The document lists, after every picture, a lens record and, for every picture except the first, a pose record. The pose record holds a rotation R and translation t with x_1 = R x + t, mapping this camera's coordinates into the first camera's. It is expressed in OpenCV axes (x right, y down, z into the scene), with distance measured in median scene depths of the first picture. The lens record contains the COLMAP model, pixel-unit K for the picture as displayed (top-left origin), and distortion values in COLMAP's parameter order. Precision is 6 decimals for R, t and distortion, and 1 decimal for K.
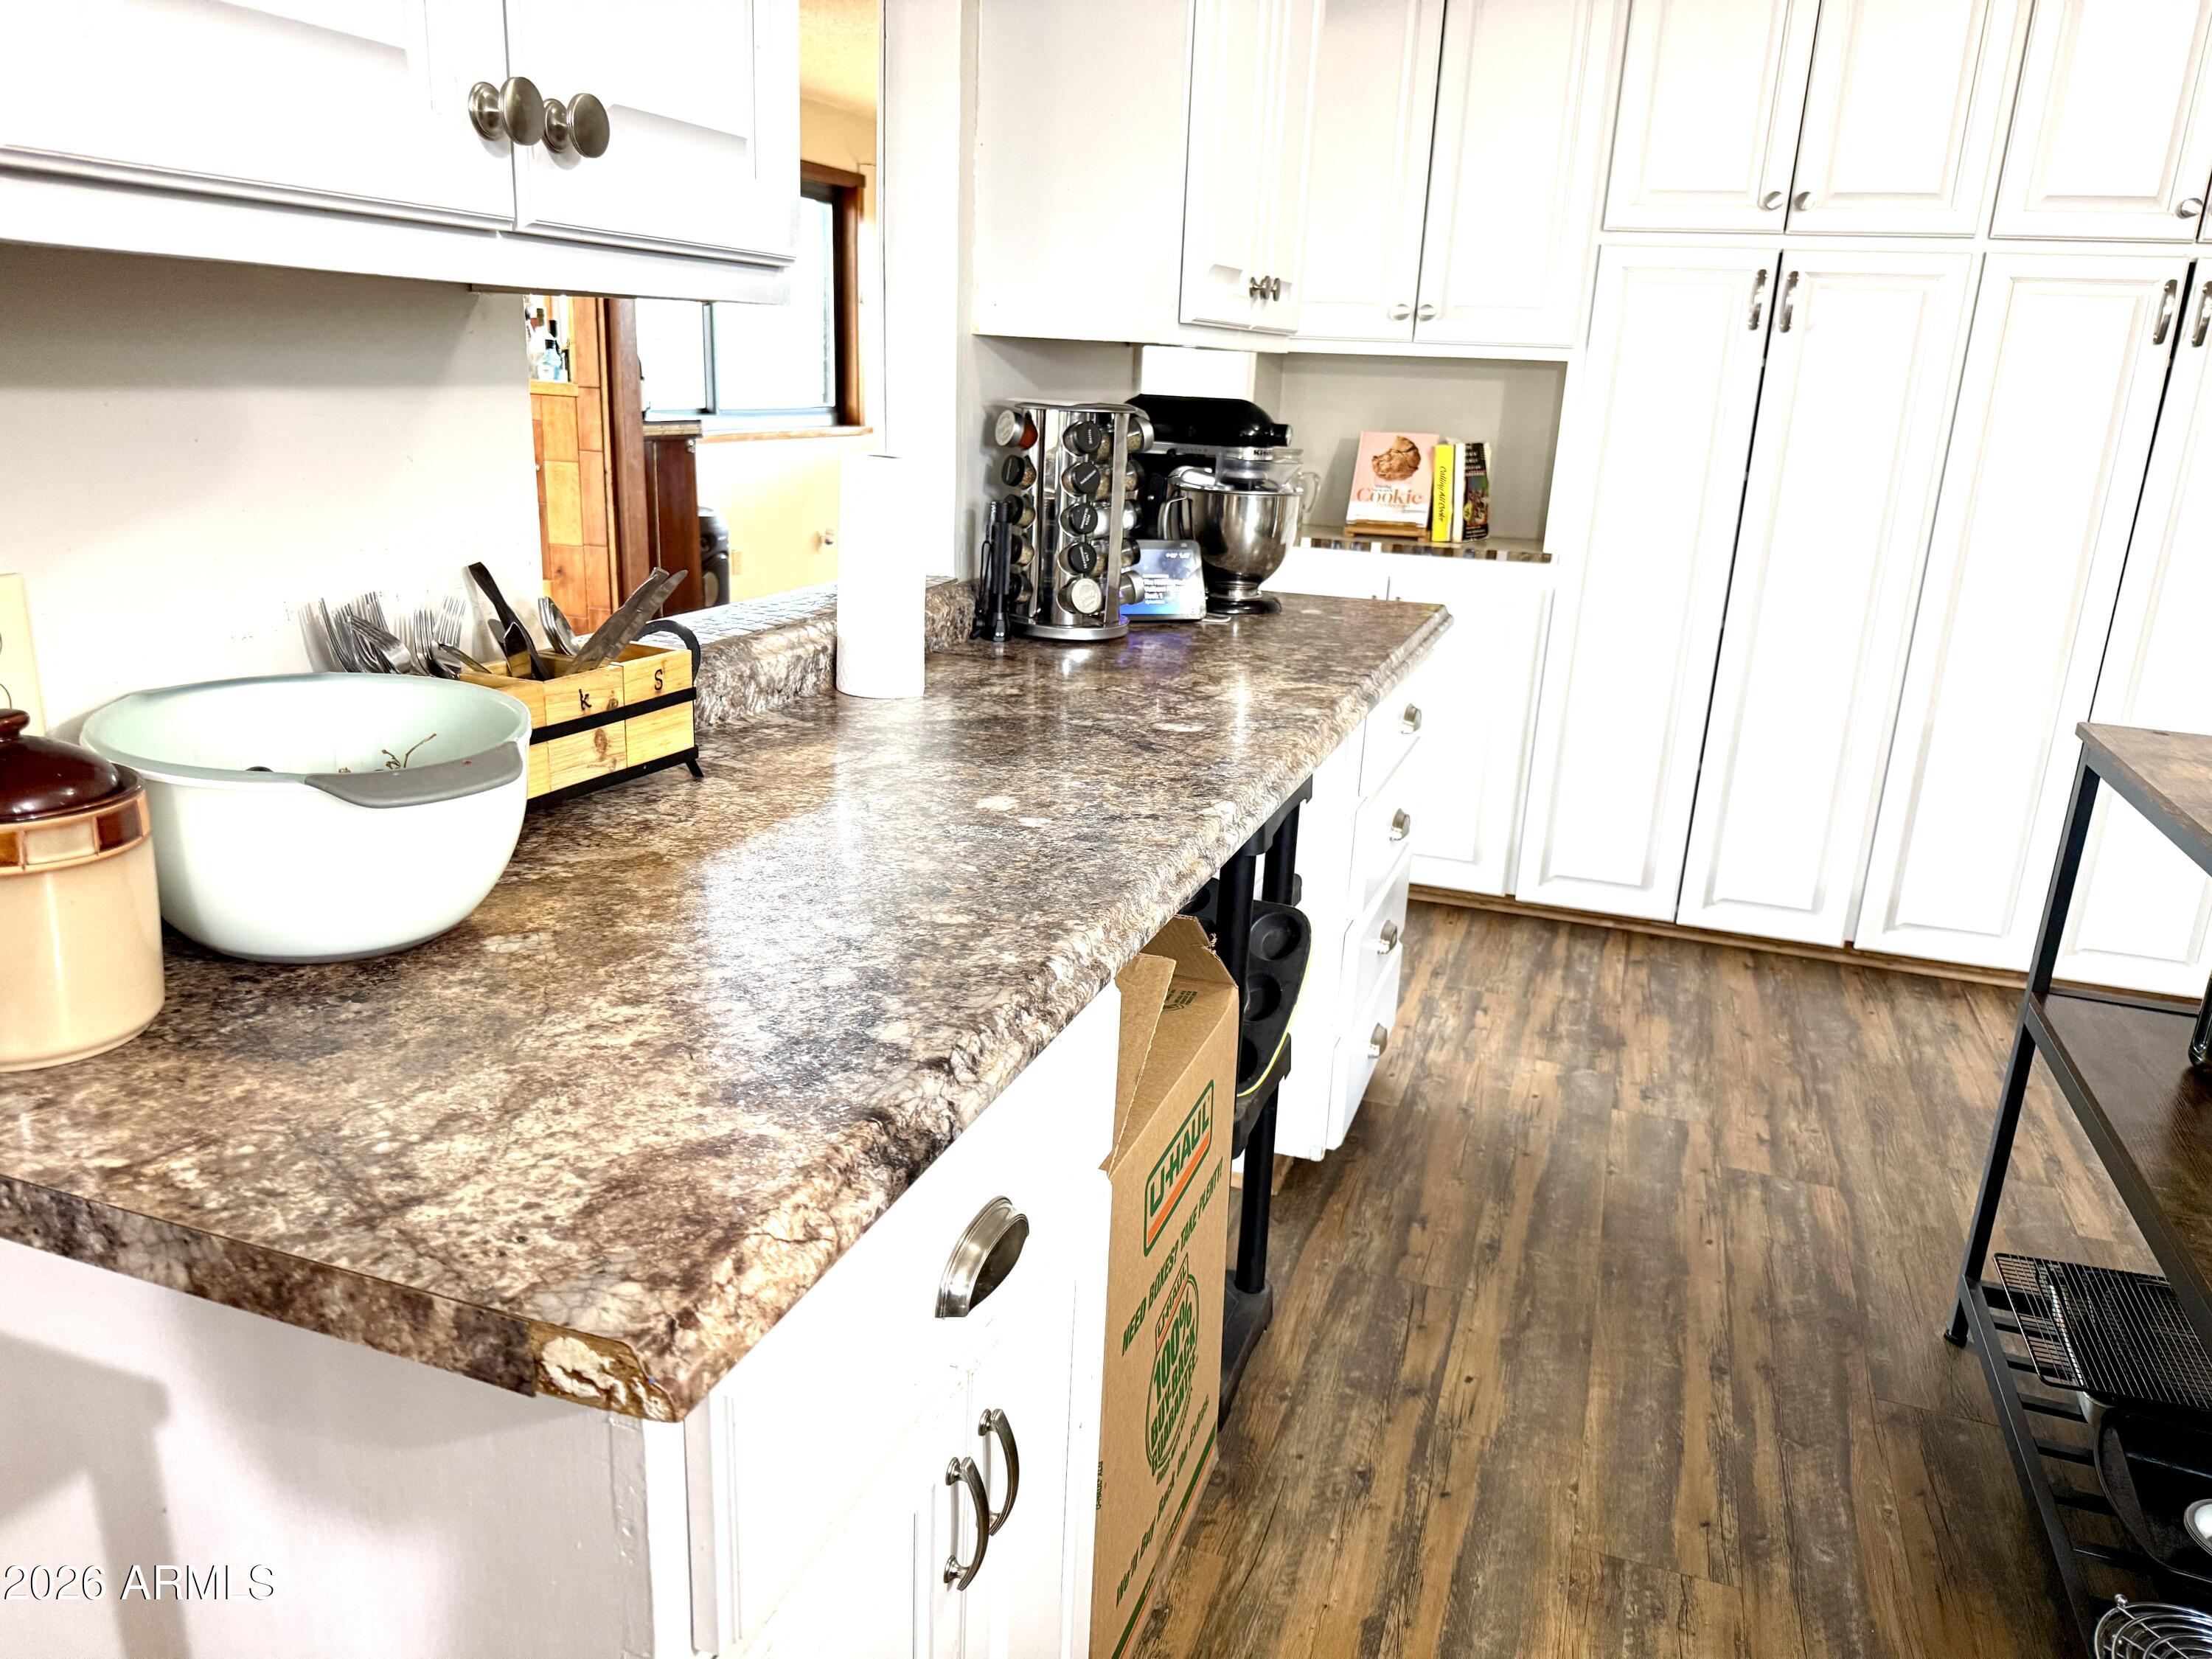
lens RADIAL K [[1542.5, 0, 1100.5], [0, 1542.5, 841.7], [0, 0, 1]] dist [0.086840, -0.157350]
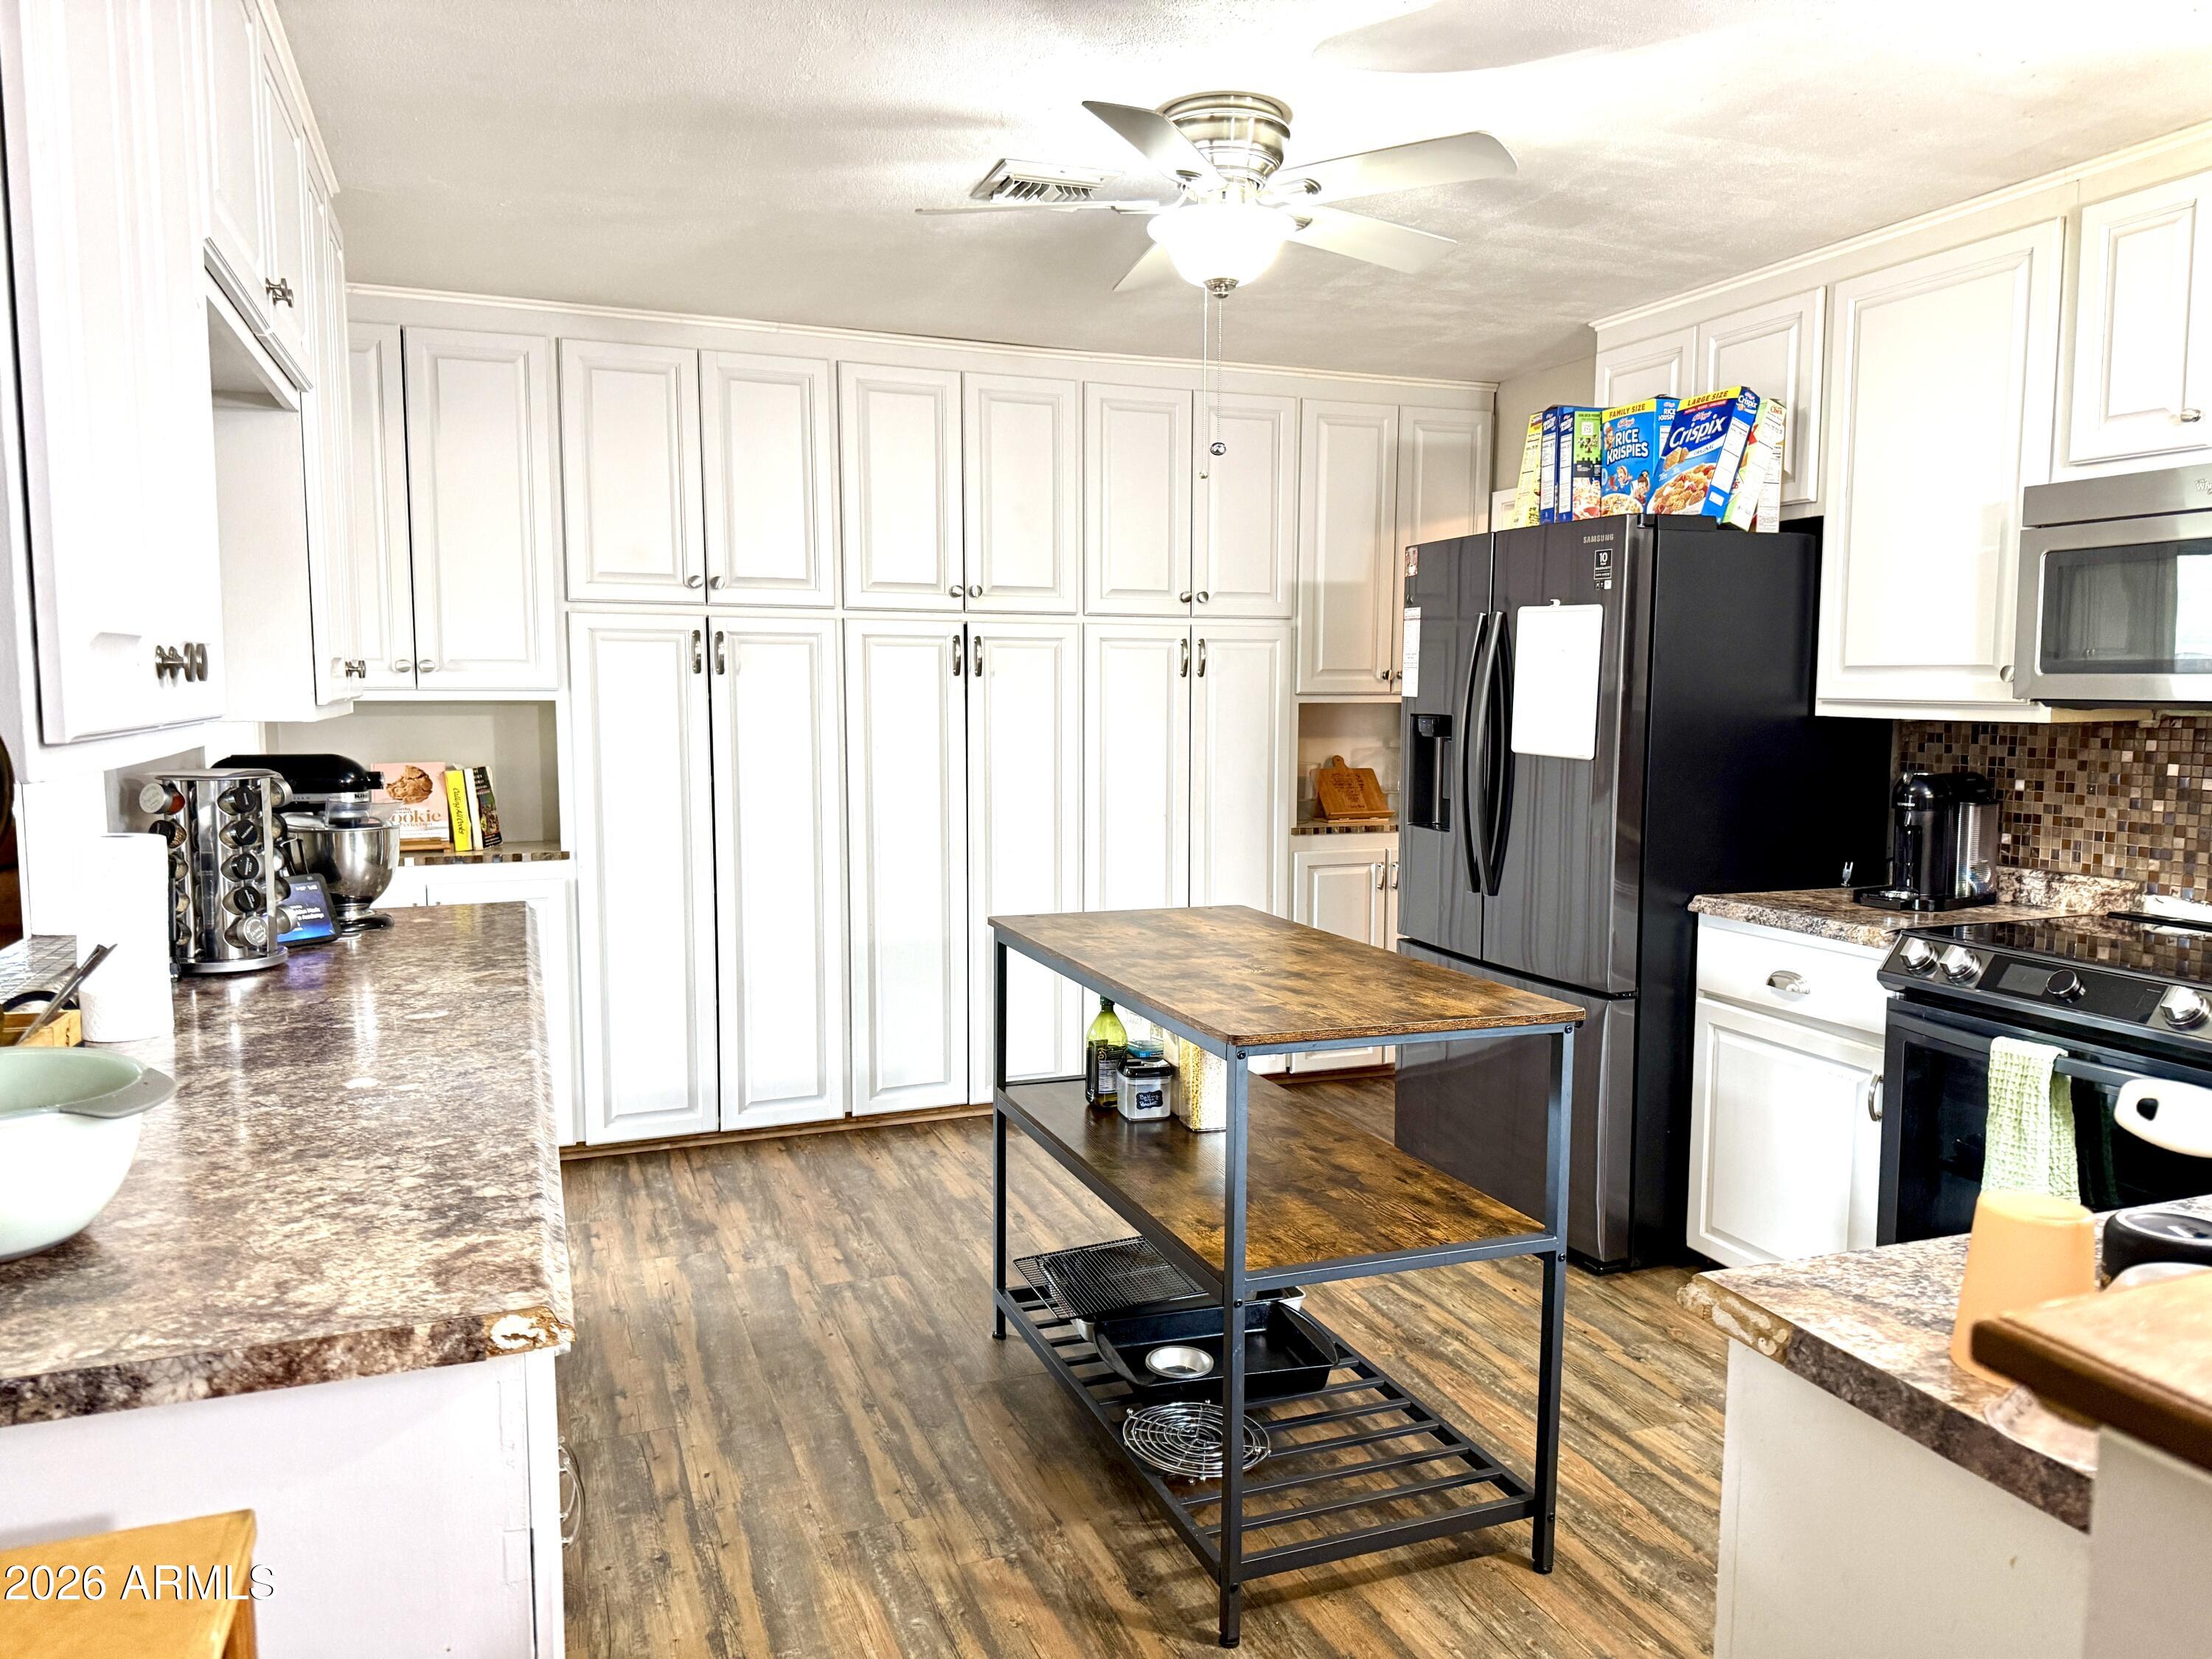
lens RADIAL K [[1487.7, 0, 1056.4], [0, 1487.7, 829.5], [0, 0, 1]] dist [0.002397, -0.048140]
pose [[0.783654, -0.101505, 0.612849, -0.183913], [0.215276, 0.969800, -0.114649, 0.019677], [-0.582703, 0.221777, 0.781839, -0.199770]]
